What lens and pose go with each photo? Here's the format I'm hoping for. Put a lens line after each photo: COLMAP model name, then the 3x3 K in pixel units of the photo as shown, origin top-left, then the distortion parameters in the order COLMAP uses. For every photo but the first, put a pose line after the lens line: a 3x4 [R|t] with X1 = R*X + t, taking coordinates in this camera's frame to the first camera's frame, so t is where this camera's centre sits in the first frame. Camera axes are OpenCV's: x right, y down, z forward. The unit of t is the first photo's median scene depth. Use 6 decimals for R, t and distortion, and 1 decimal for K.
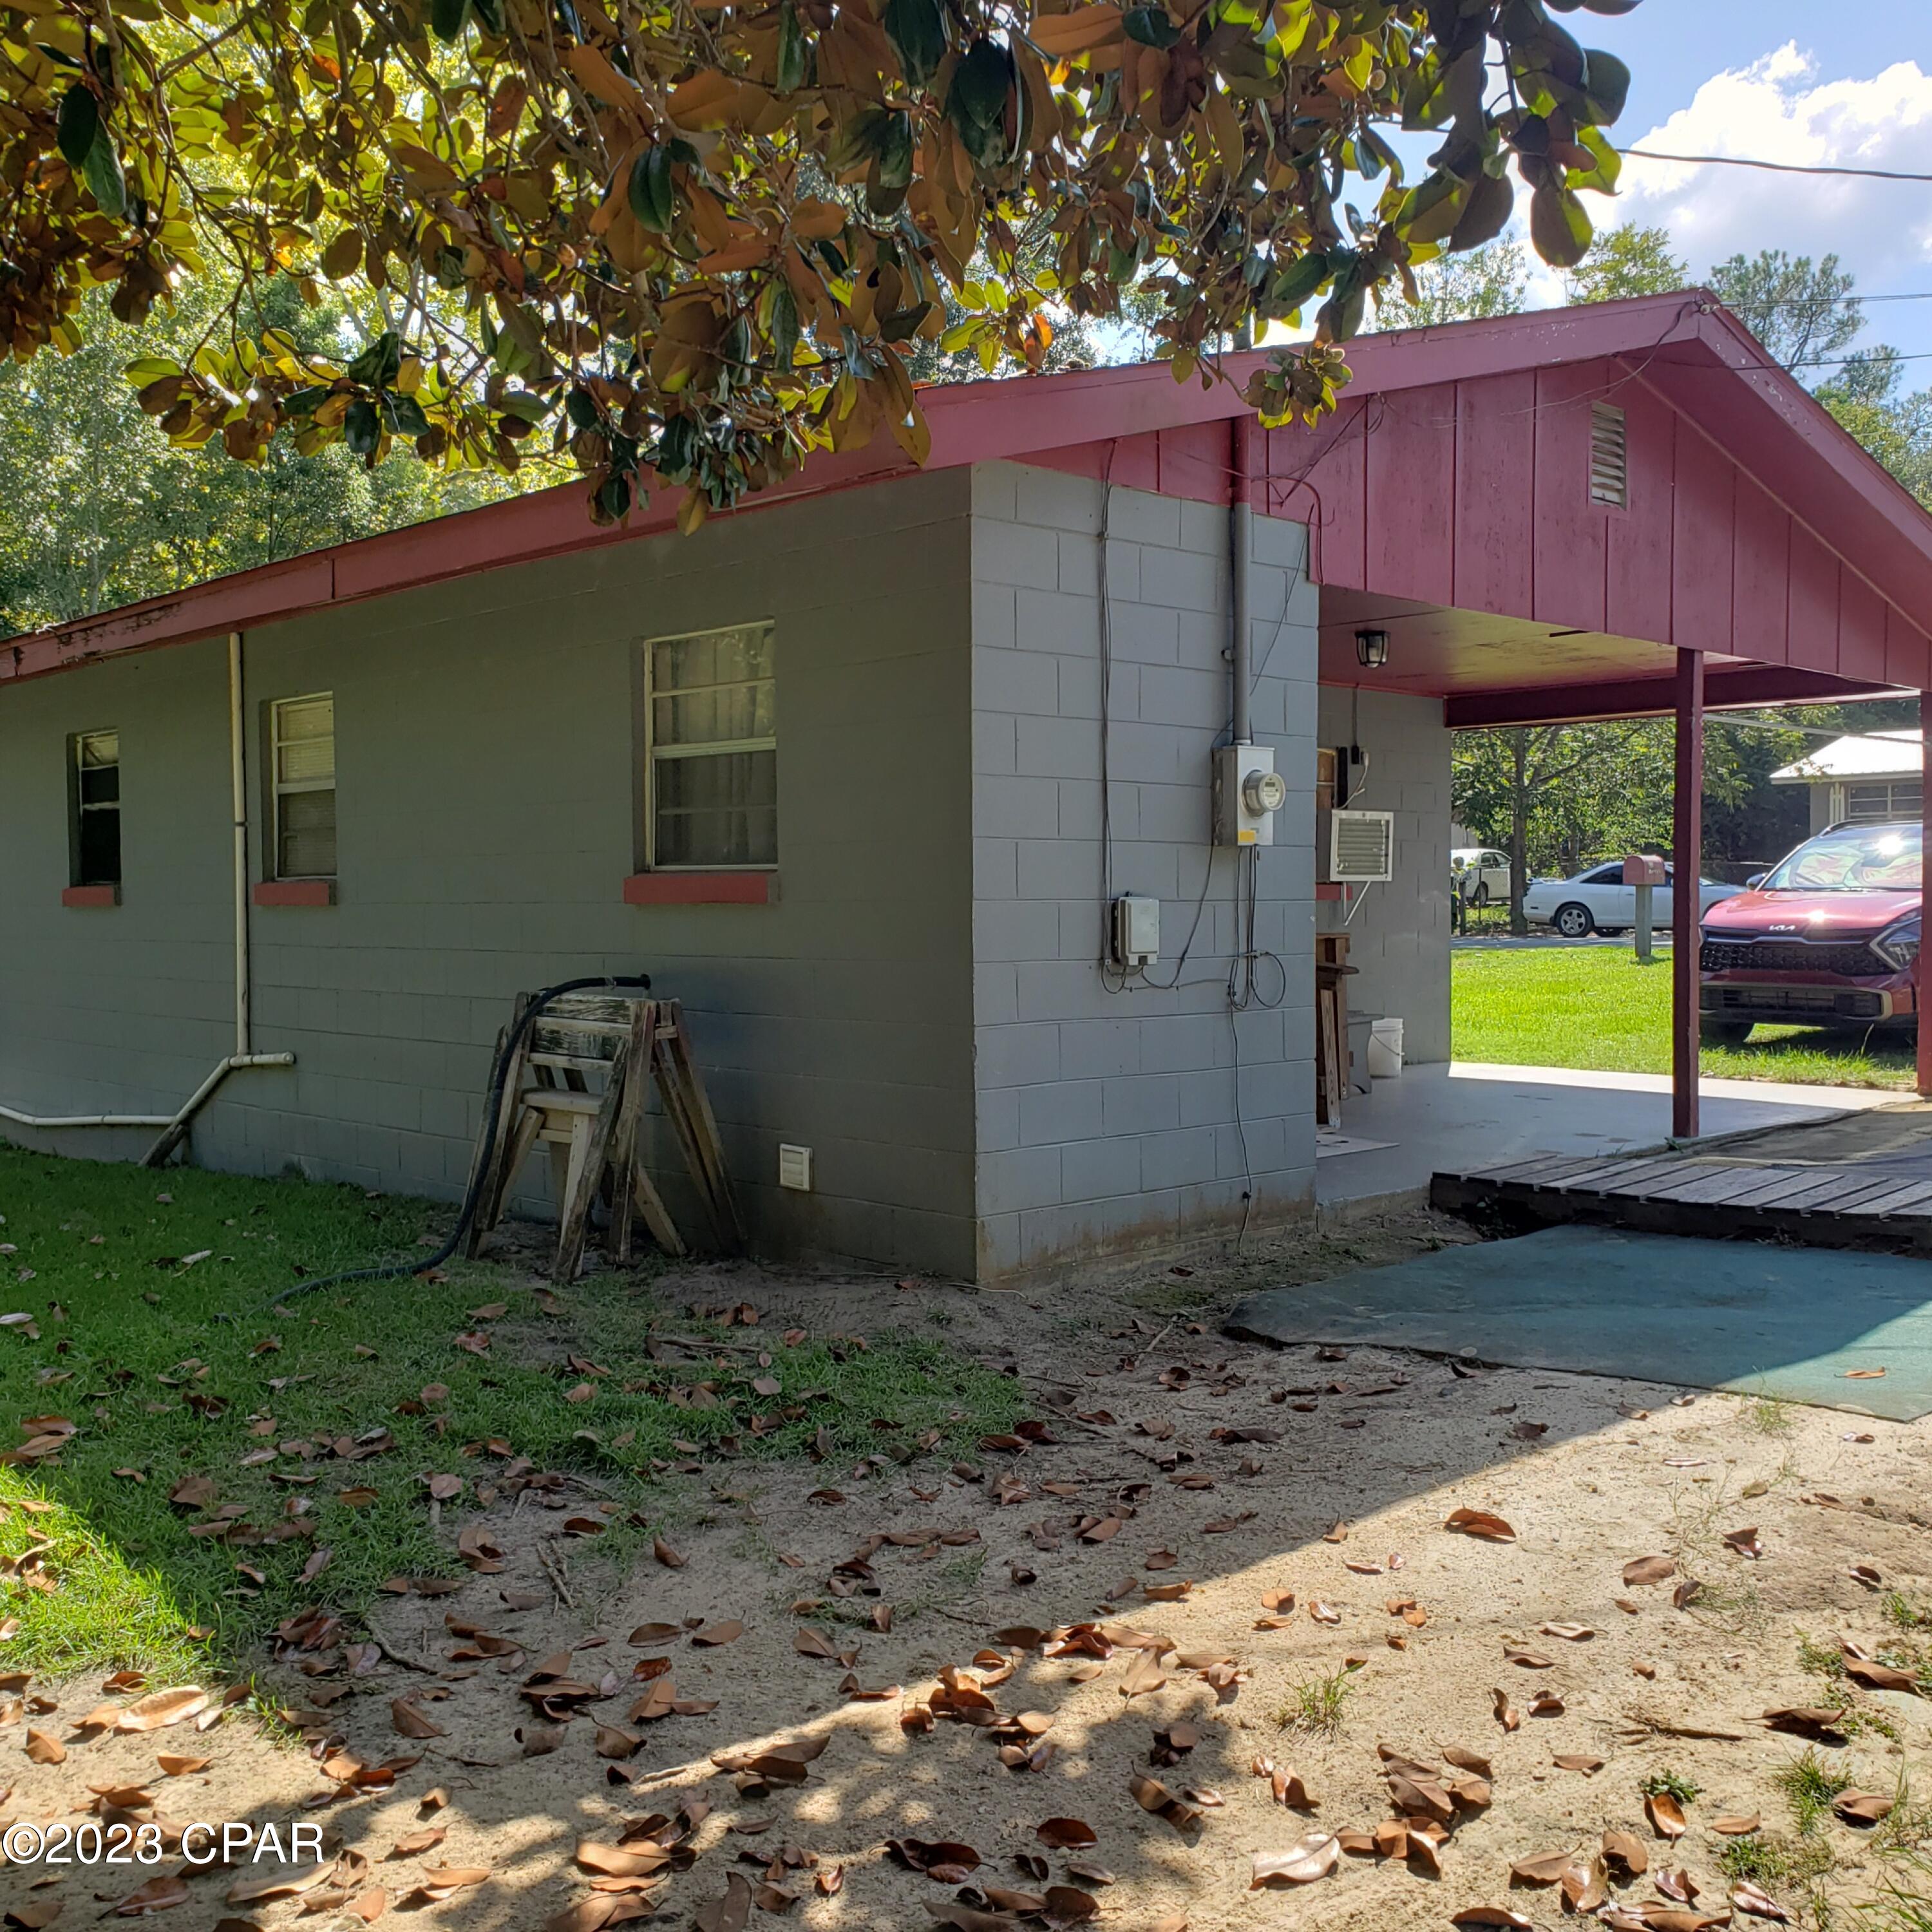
lens RADIAL K [[2069.3, 0, 967.0], [0, 2069.3, 1011.7], [0, 0, 1]] dist [0.016894, -0.024578]
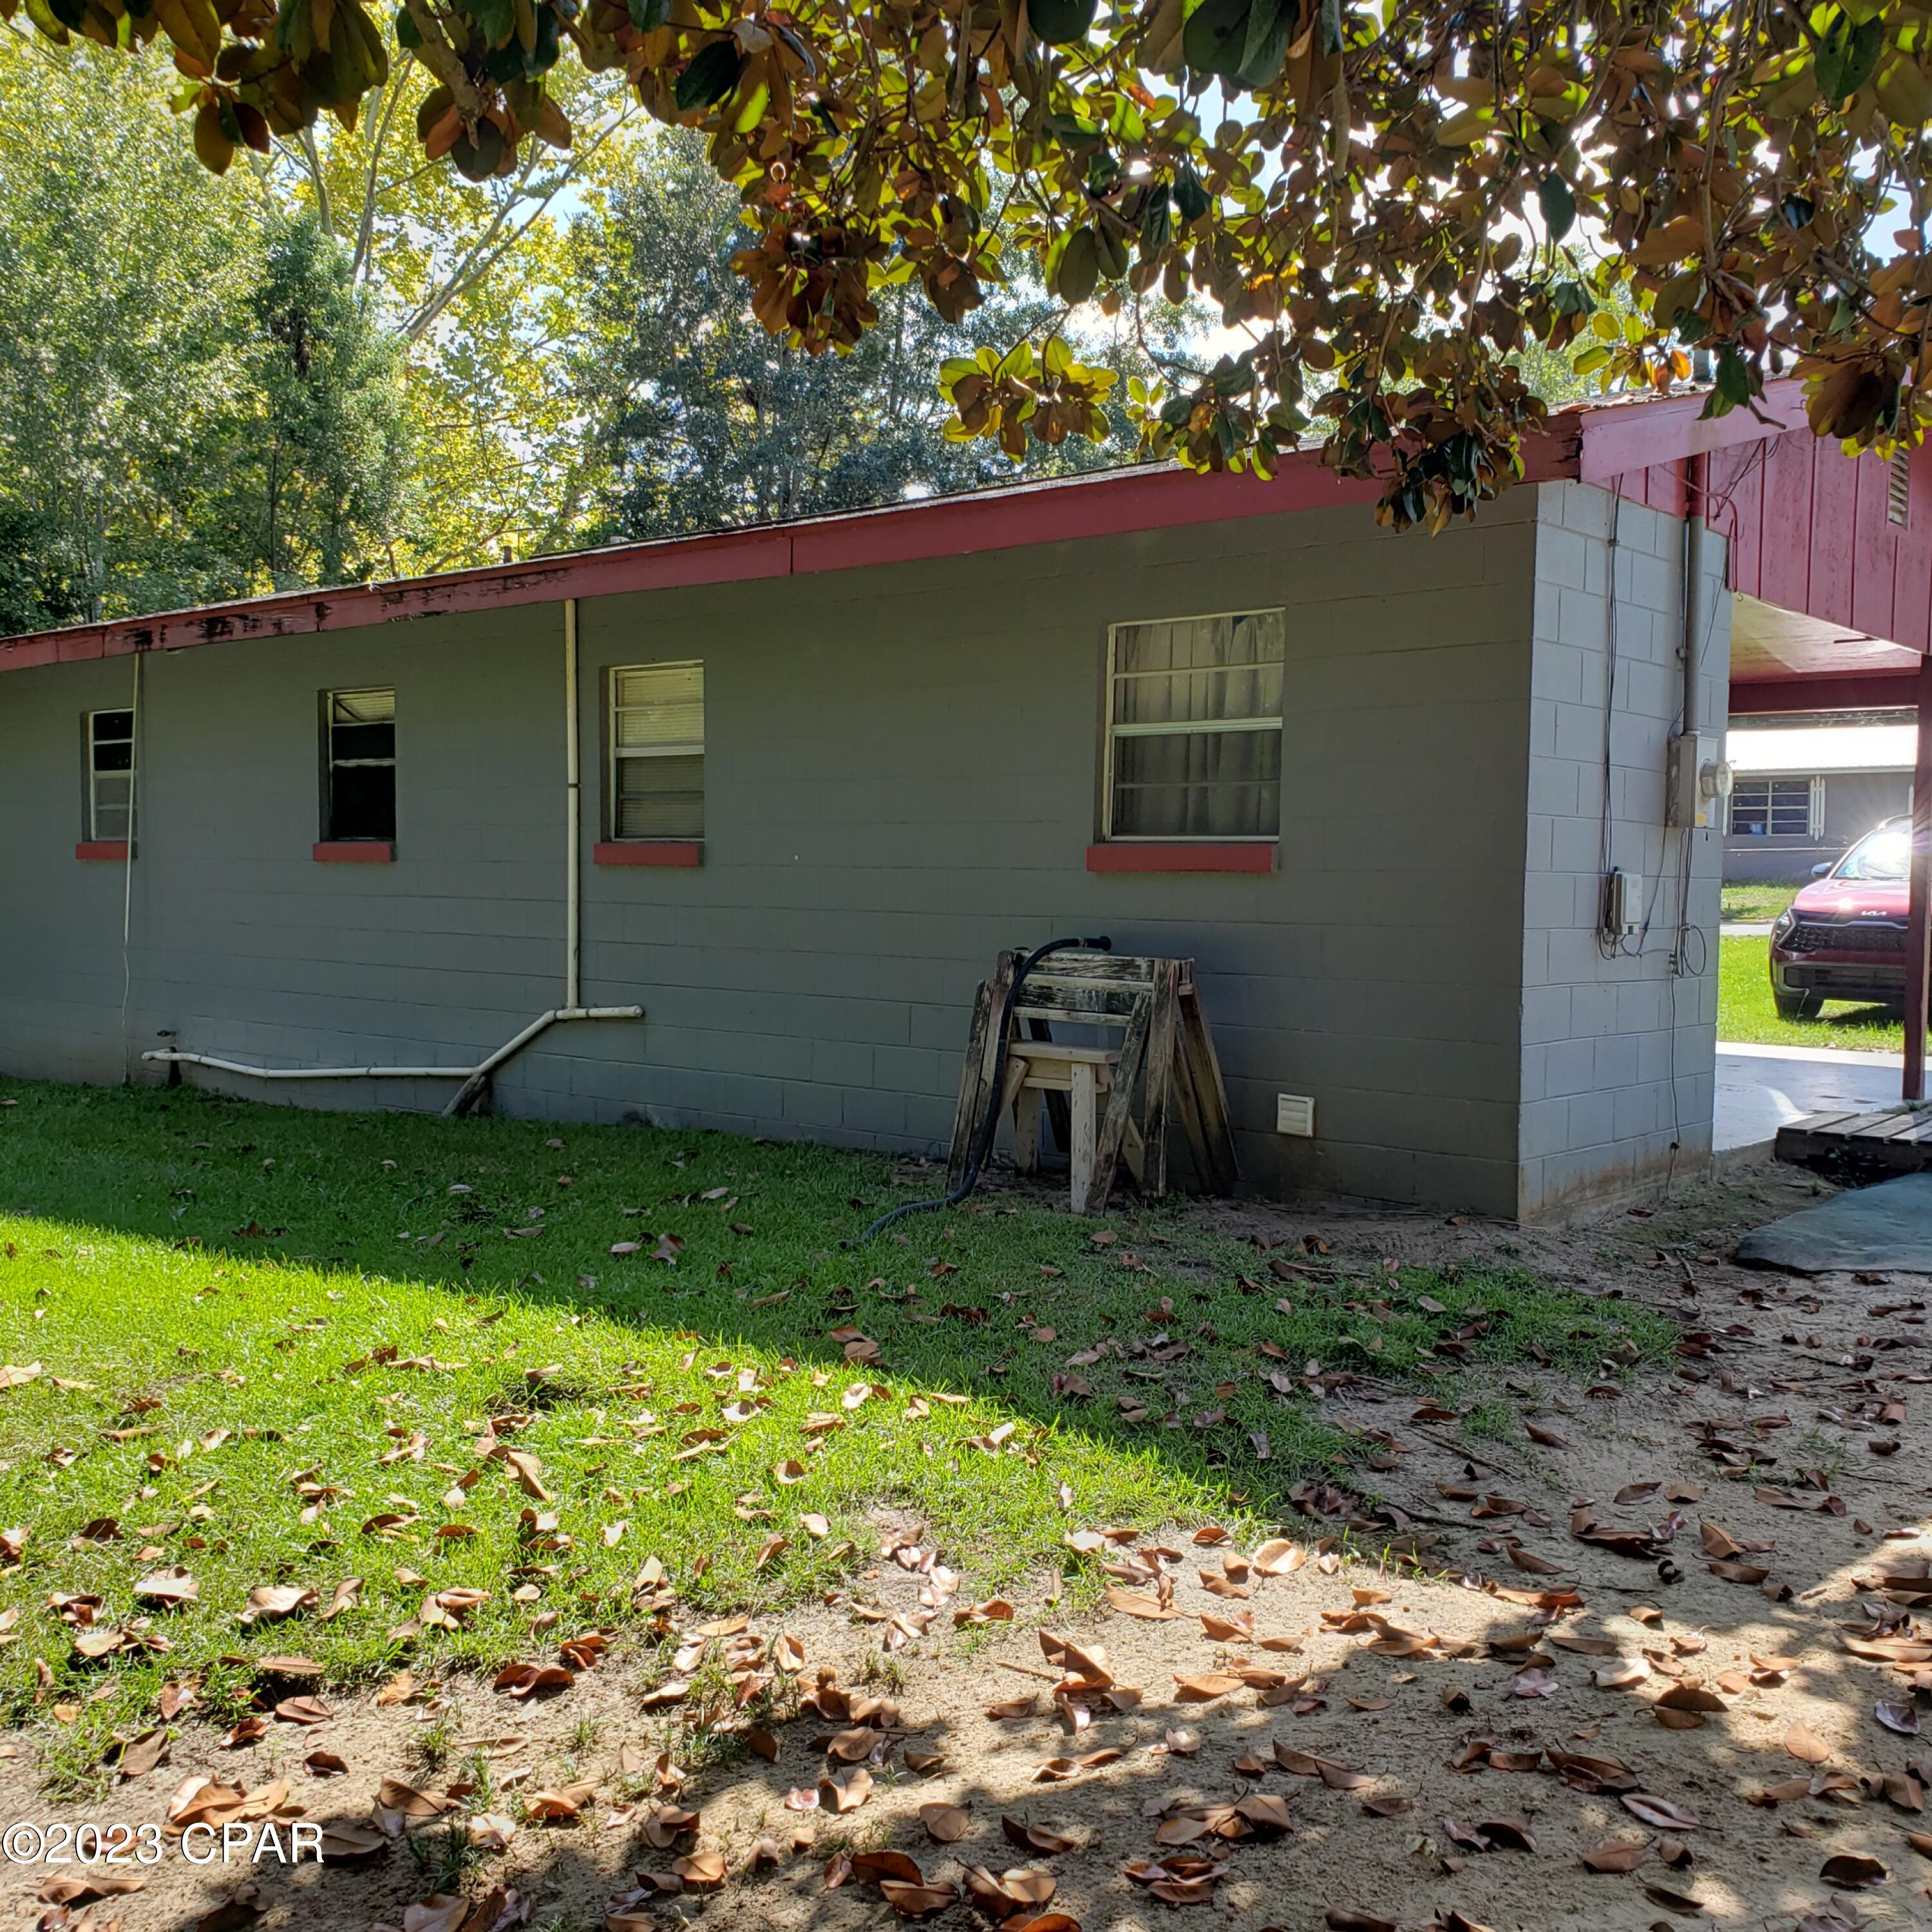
lens RADIAL K [[2057.8, 0, 959.9], [0, 2057.8, 1025.1], [0, 0, 1]] dist [0.156595, -0.430714]
pose [[0.994856, 0.012327, 0.100551, -0.338277], [-0.014211, 0.999736, 0.018044, 0.009965], [-0.100302, -0.019380, 0.994768, -0.065942]]
